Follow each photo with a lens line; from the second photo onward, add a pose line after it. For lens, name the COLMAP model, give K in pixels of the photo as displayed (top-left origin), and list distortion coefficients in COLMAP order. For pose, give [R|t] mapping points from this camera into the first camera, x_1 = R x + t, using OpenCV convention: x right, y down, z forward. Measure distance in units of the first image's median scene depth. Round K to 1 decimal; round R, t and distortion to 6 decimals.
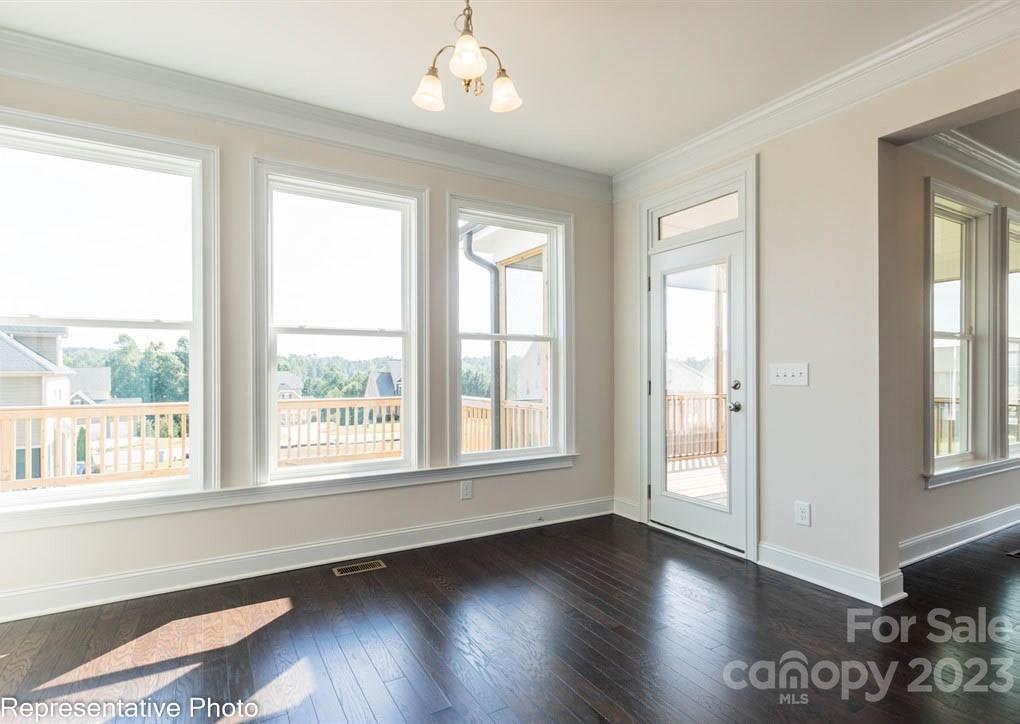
lens RADIAL K [[536.0, 0, 505.0], [0, 536.0, 365.0], [0, 0, 1]] dist [0.001307, -0.000045]
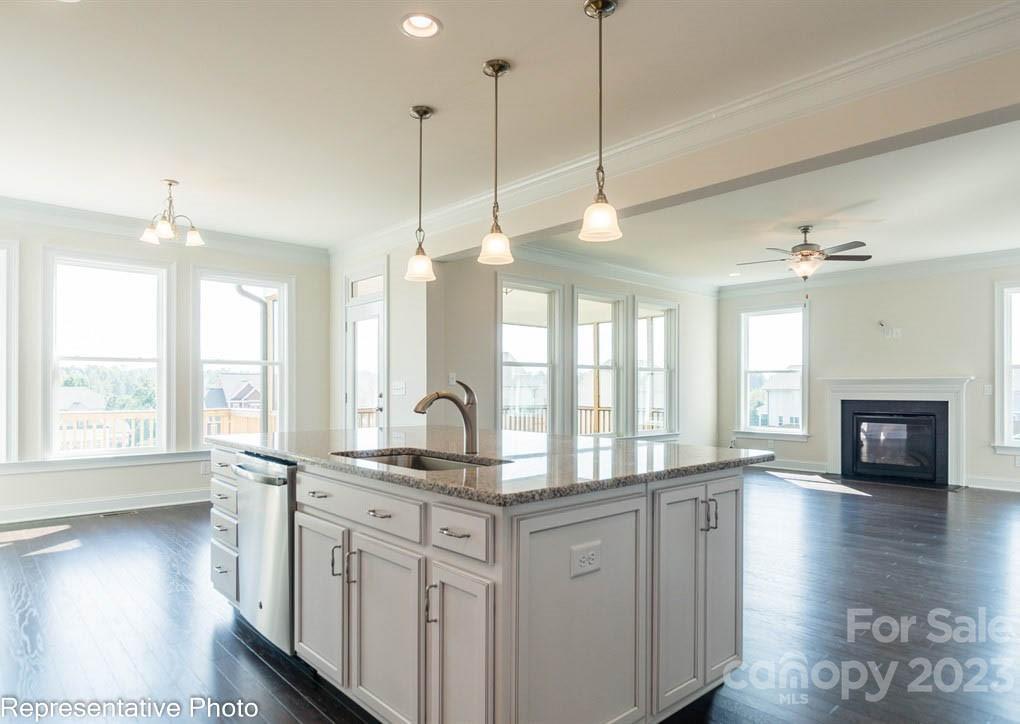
lens RADIAL K [[615.7, 0, 501.2], [0, 615.7, 382.4], [0, 0, 1]] dist [-0.004498, -0.002064]
pose [[0.977627, 0.005378, 0.210278, 0.384820], [-0.005934, 0.999980, 0.002013, -0.006786], [-0.210263, -0.003216, 0.977640, -0.856436]]
